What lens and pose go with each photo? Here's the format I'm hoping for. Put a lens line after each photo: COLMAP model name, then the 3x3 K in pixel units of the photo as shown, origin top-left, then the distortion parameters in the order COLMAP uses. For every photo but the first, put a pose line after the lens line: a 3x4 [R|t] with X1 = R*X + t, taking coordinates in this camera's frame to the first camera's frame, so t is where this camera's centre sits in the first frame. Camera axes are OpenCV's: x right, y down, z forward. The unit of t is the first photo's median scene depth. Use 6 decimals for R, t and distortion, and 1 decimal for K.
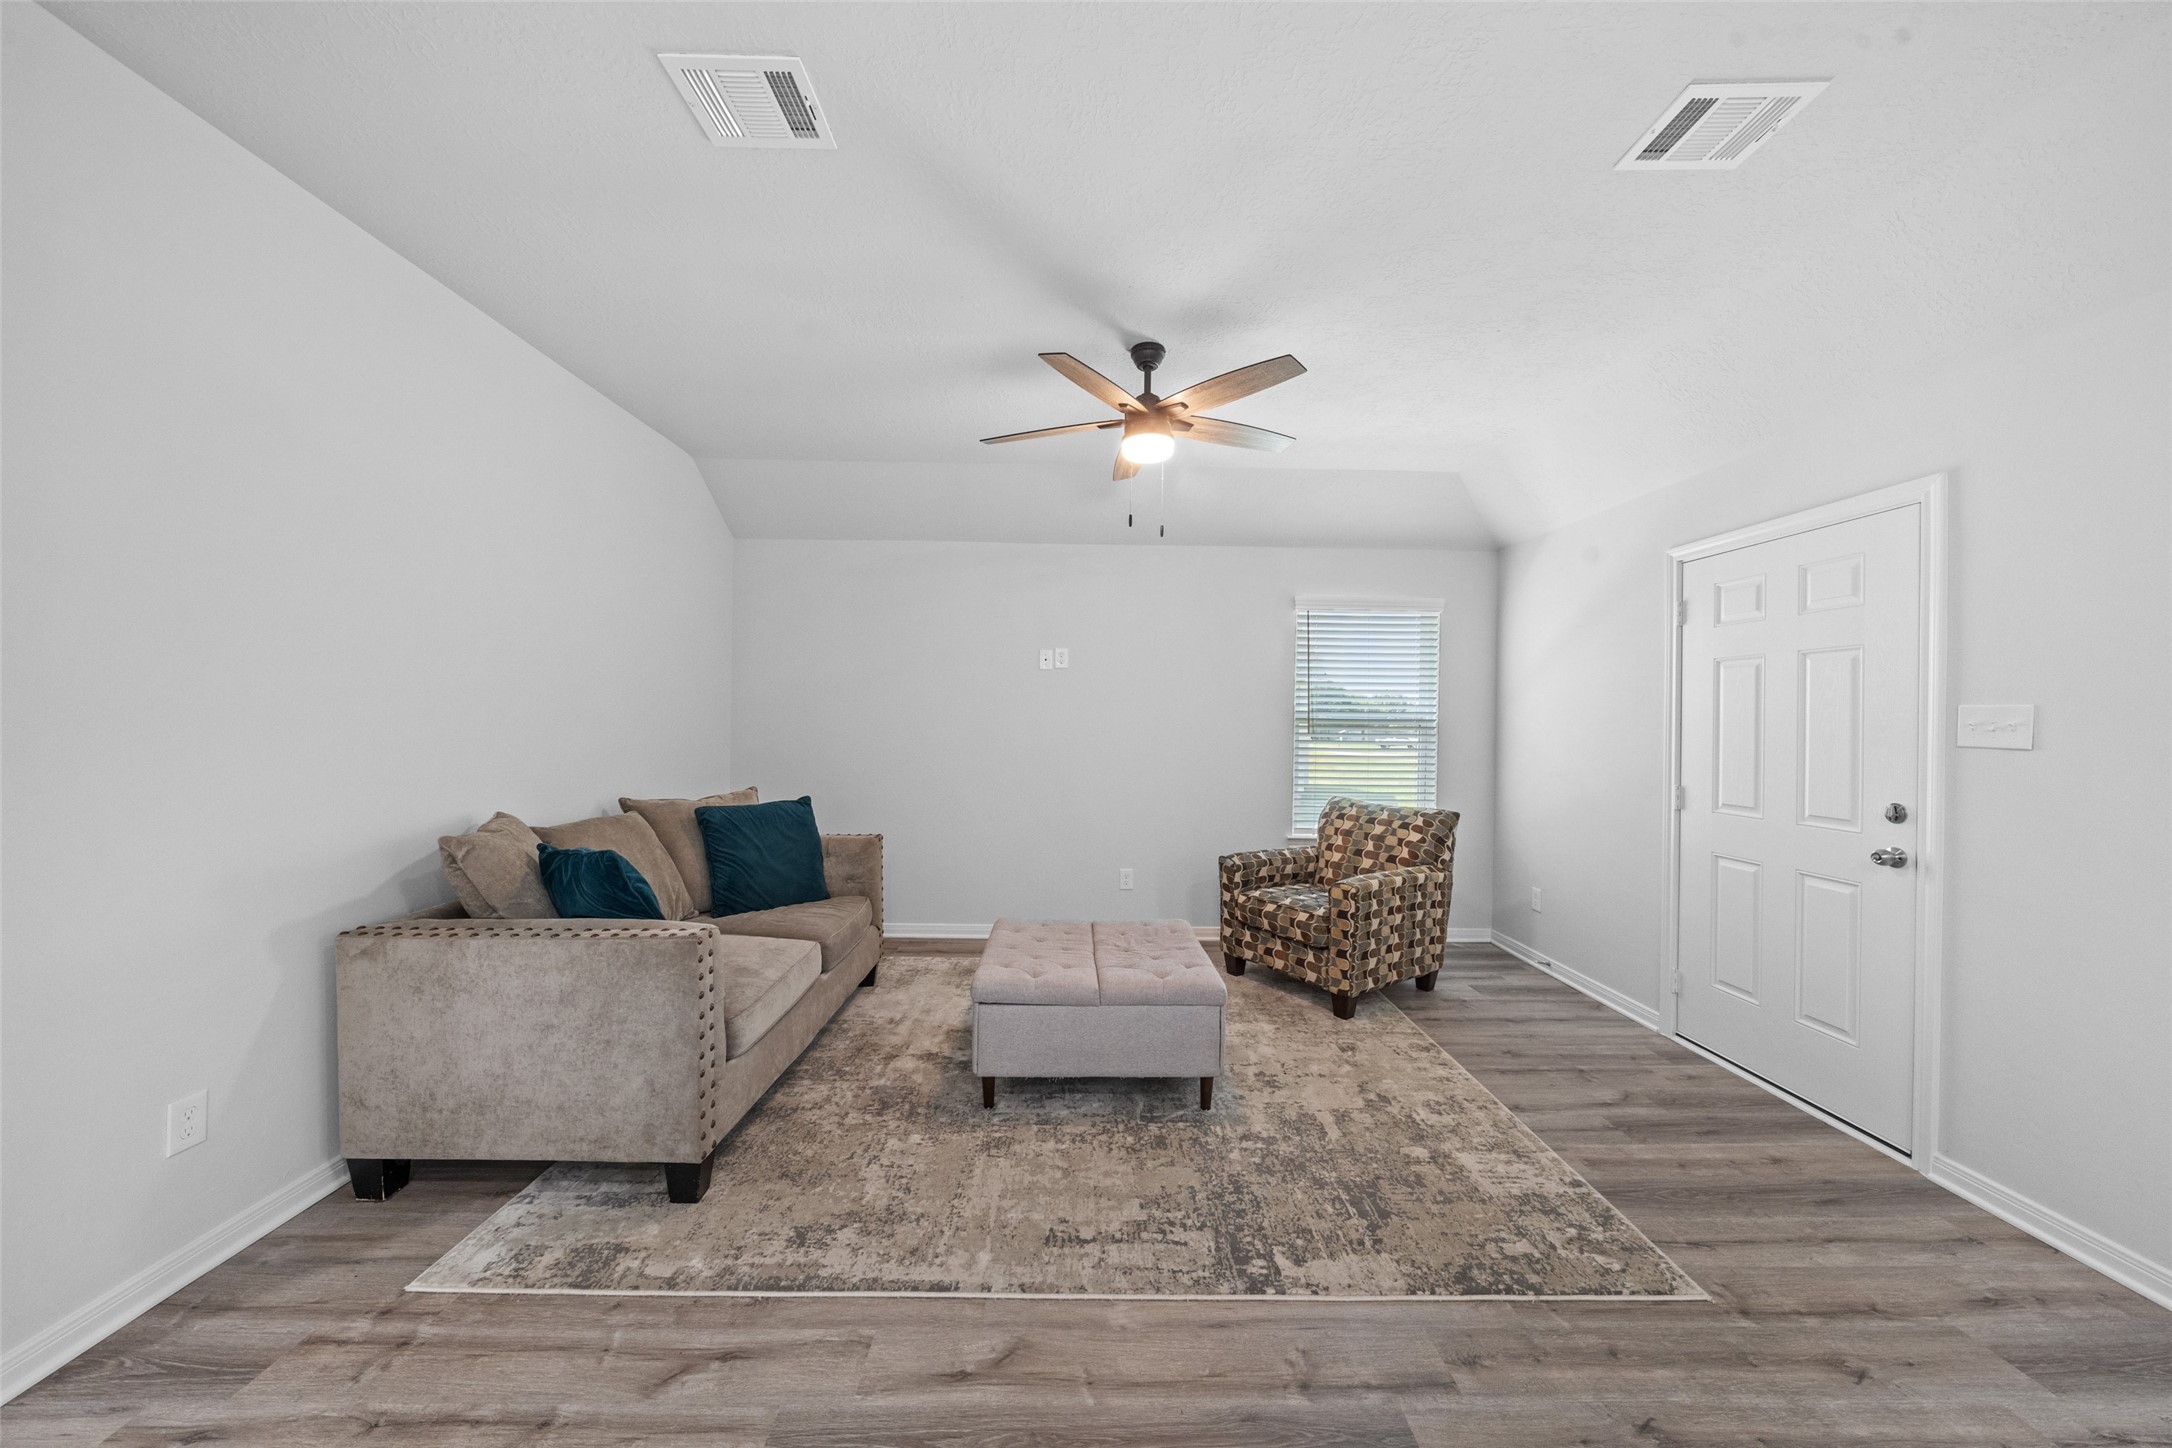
lens RADIAL K [[751.0, 0, 1084.1], [0, 751.0, 720.8], [0, 0, 1]] dist [-0.004854, -0.000070]
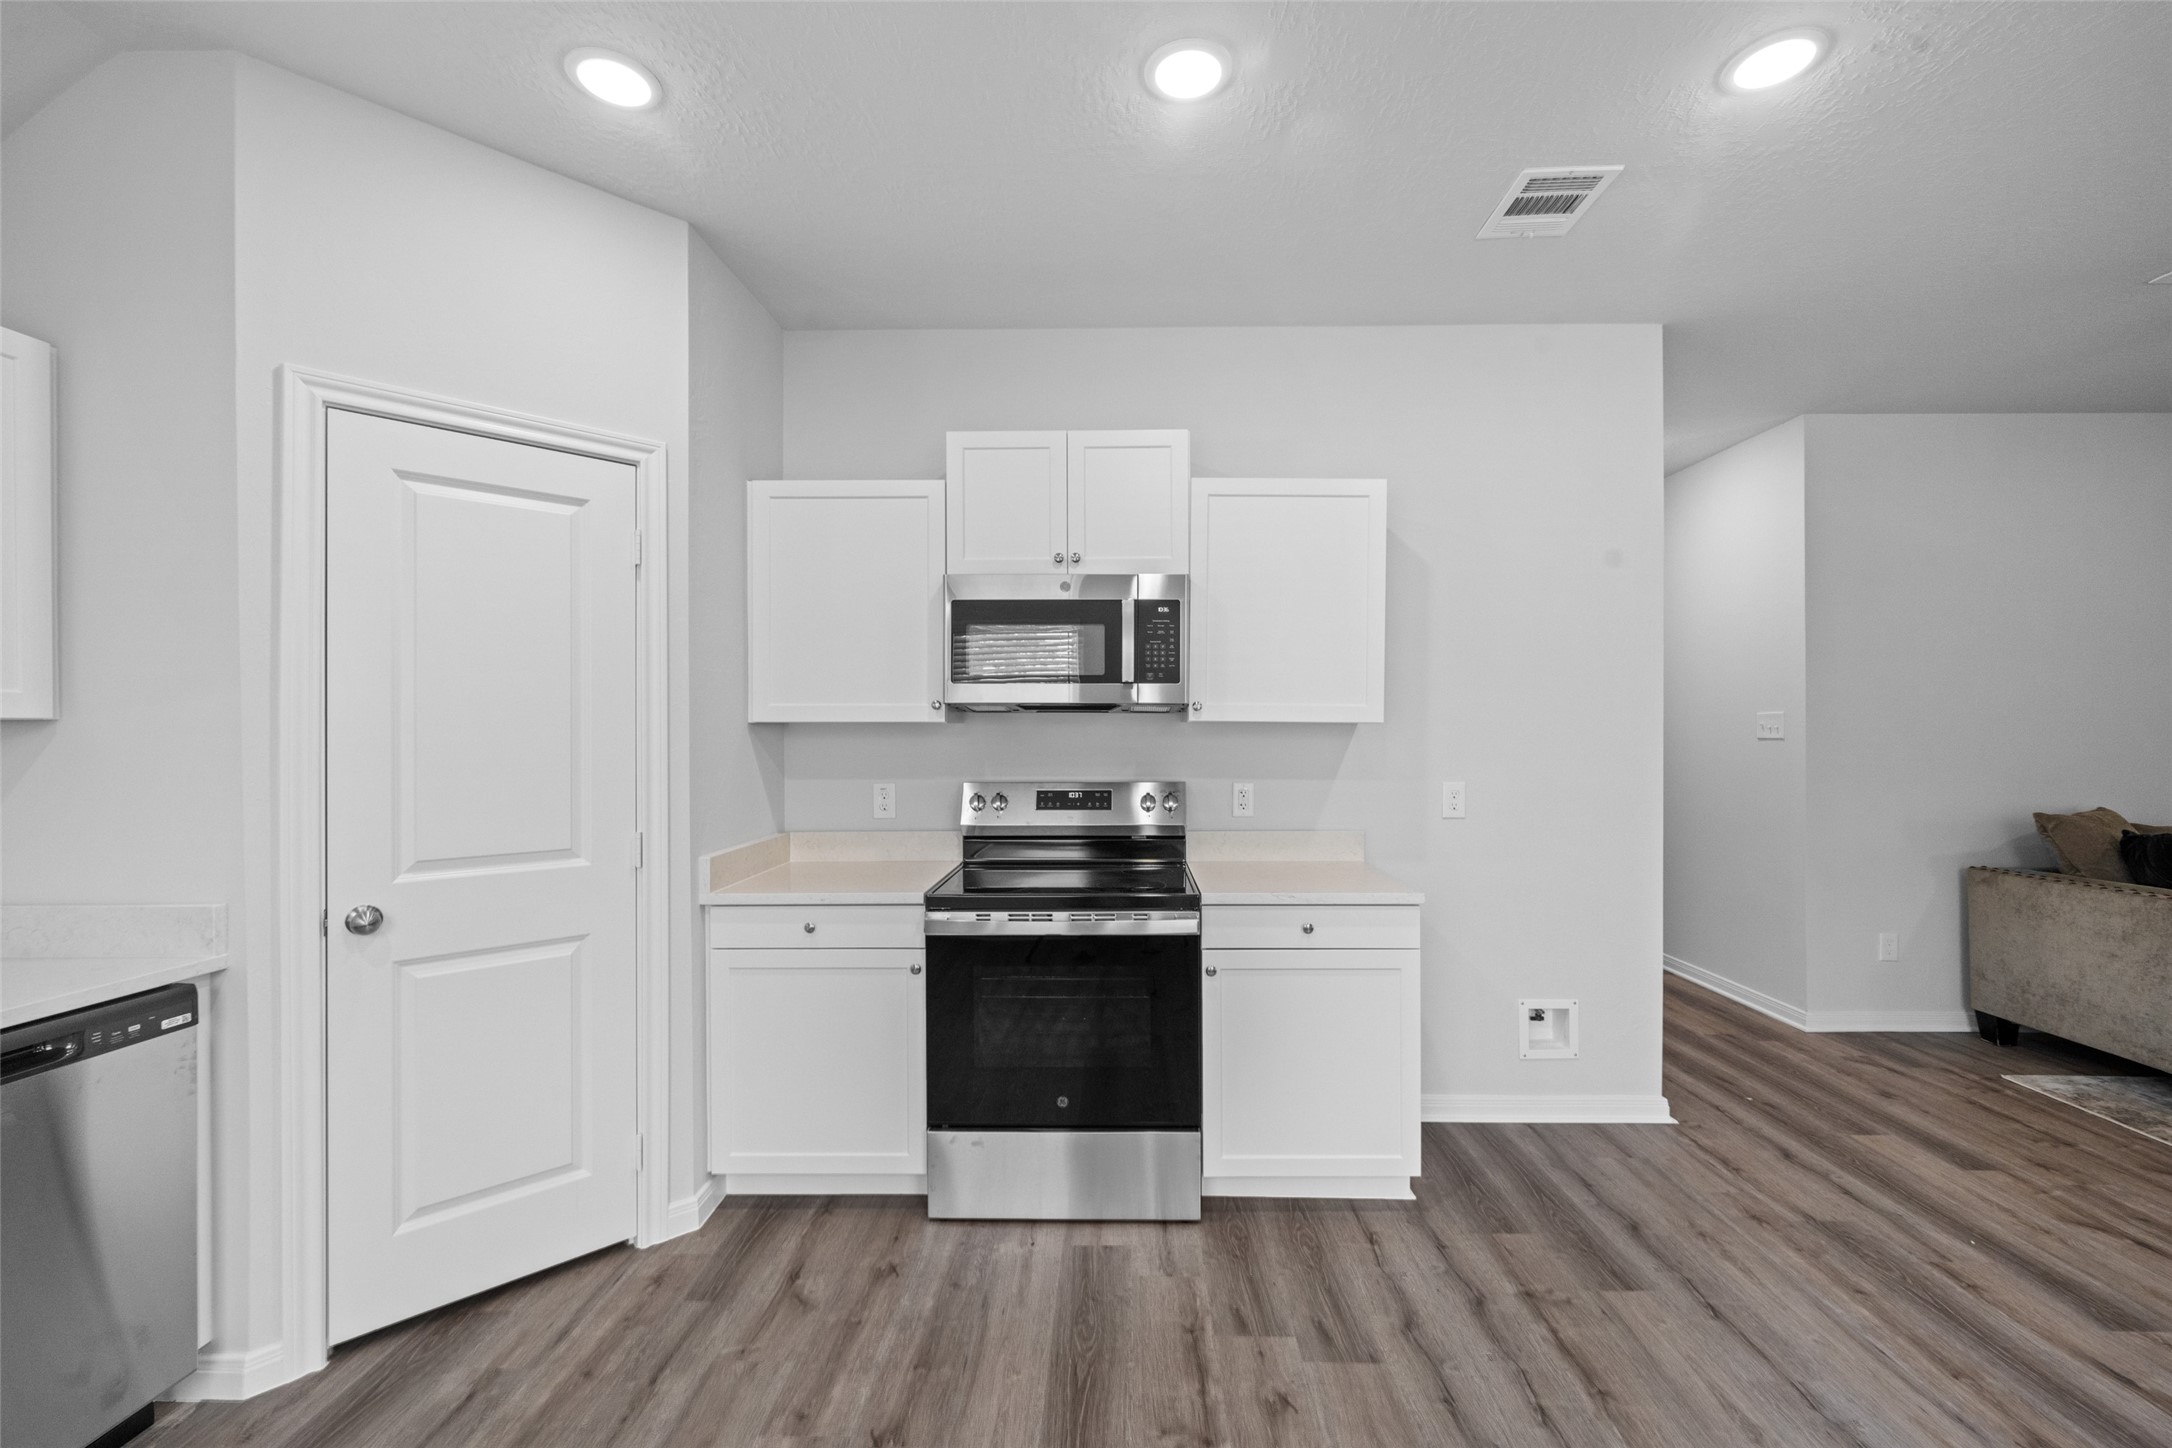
lens RADIAL K [[881.7, 0, 1107.5], [0, 881.7, 729.1], [0, 0, 1]] dist [-0.000035, -0.000629]
pose [[-0.033217, -0.014108, -0.999349, 0.898032], [-0.002222, 0.999899, -0.014042, 0.017334], [0.999446, 0.001754, -0.033245, -0.737282]]
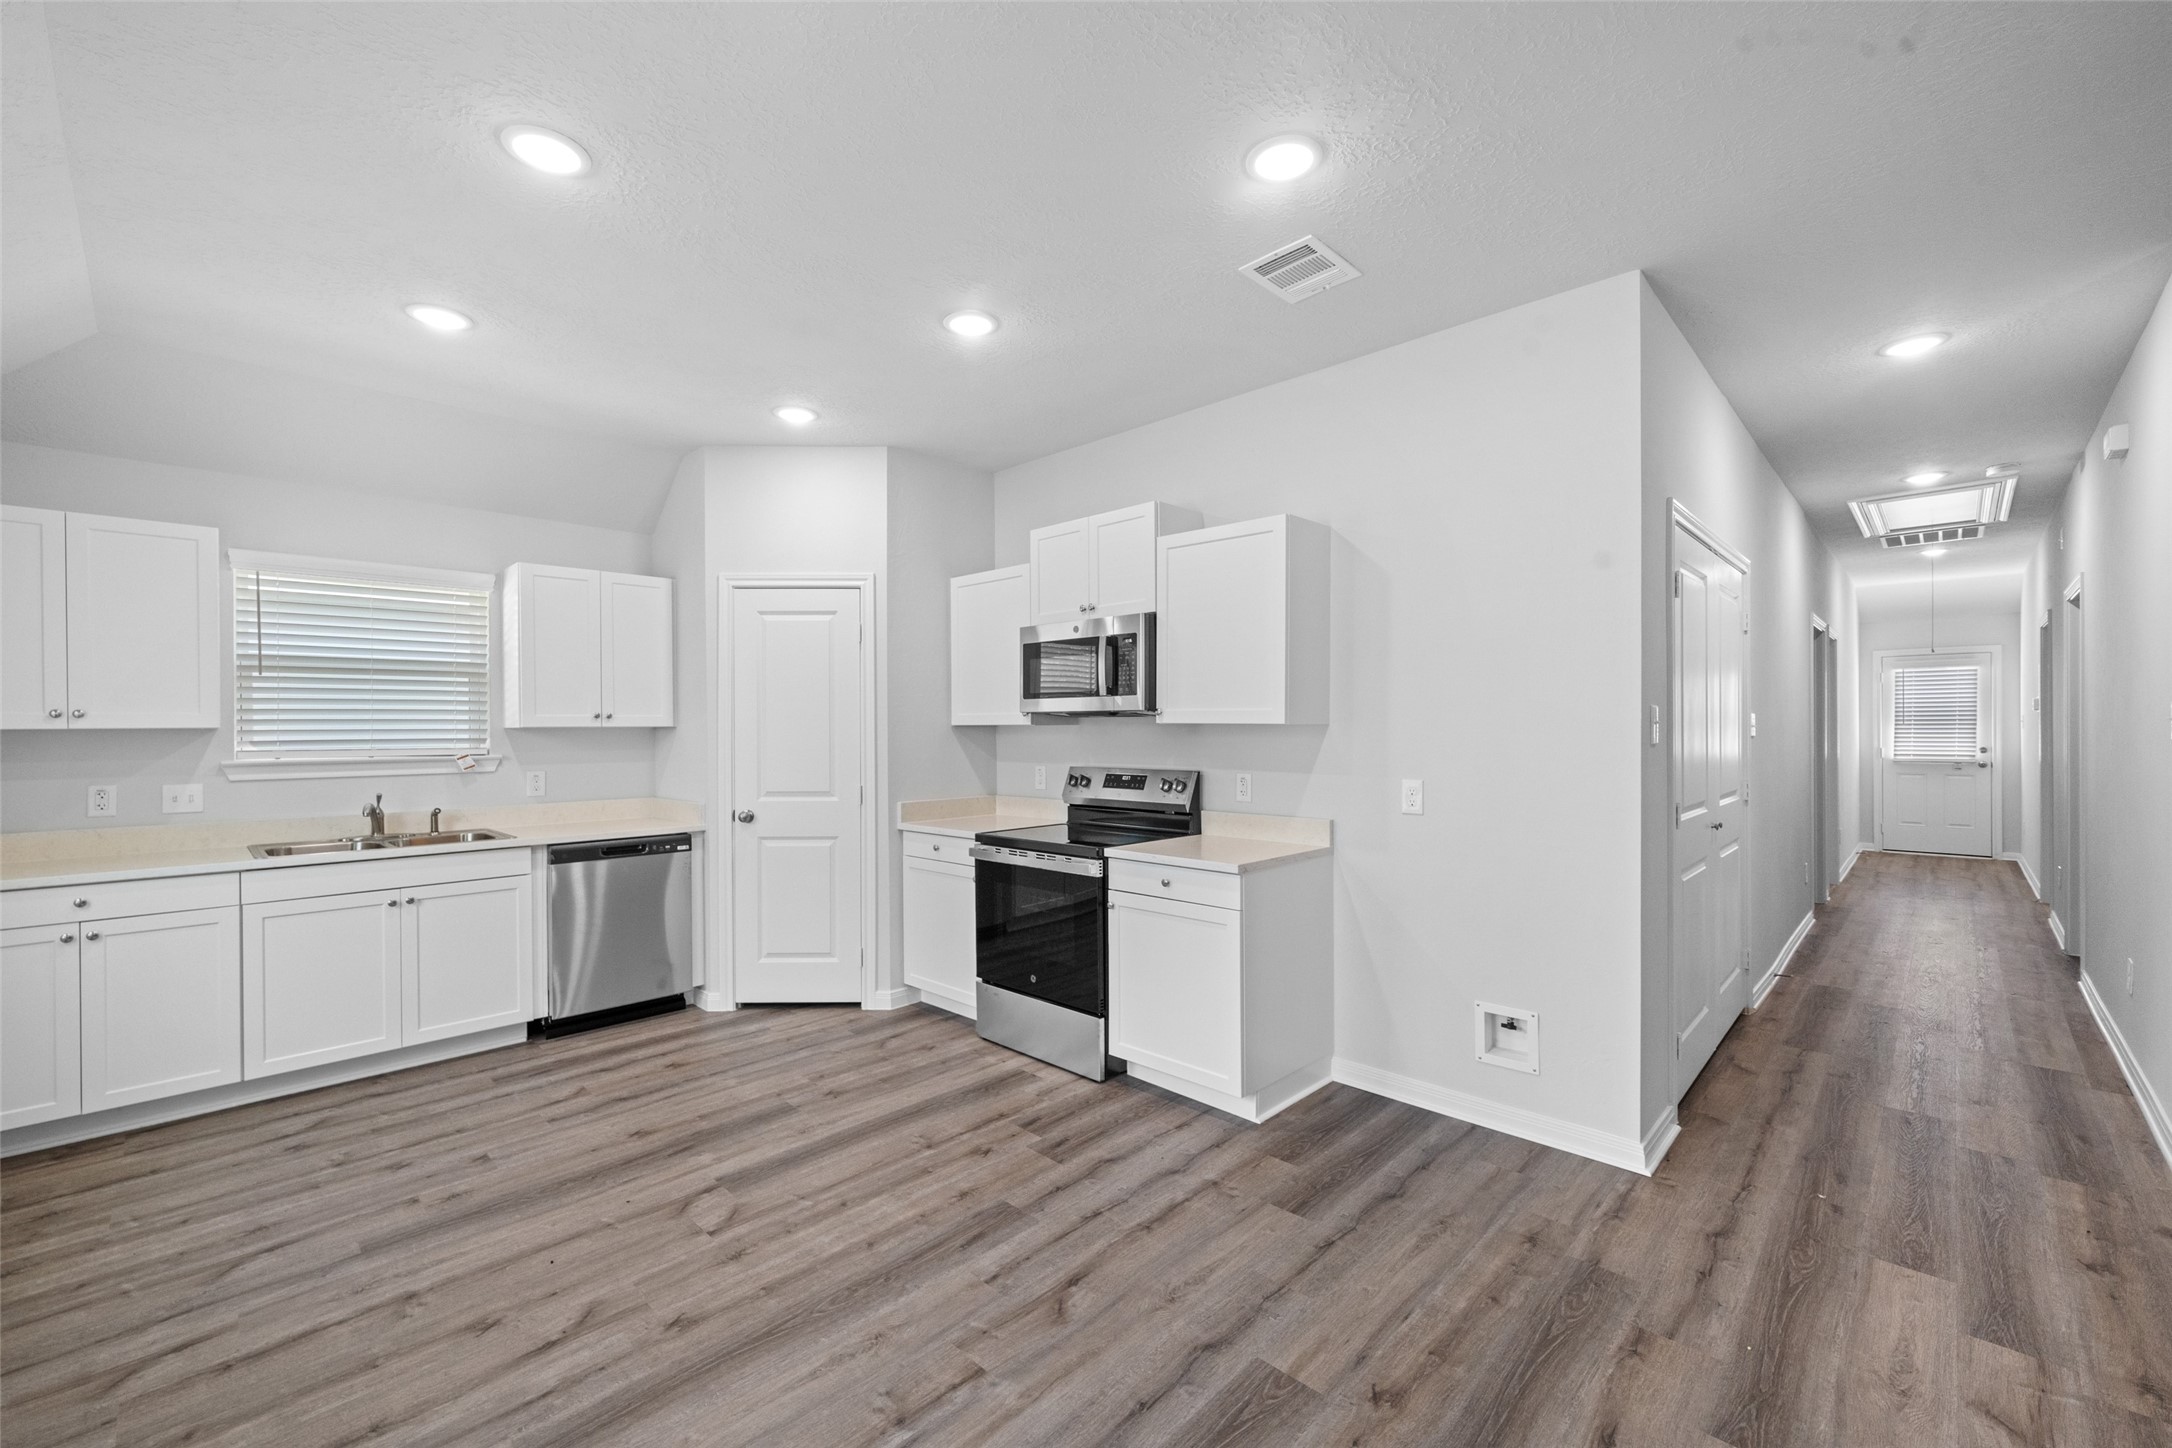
lens RADIAL K [[881.7, 0, 1096.5], [0, 881.7, 730.6], [0, 0, 1]] dist [-0.000035, -0.000629]
pose [[-0.704835, -0.007986, -0.709326, 0.883142], [-0.006812, 0.999967, -0.004488, 0.009913], [0.709338, 0.001669, -0.704866, 0.434027]]
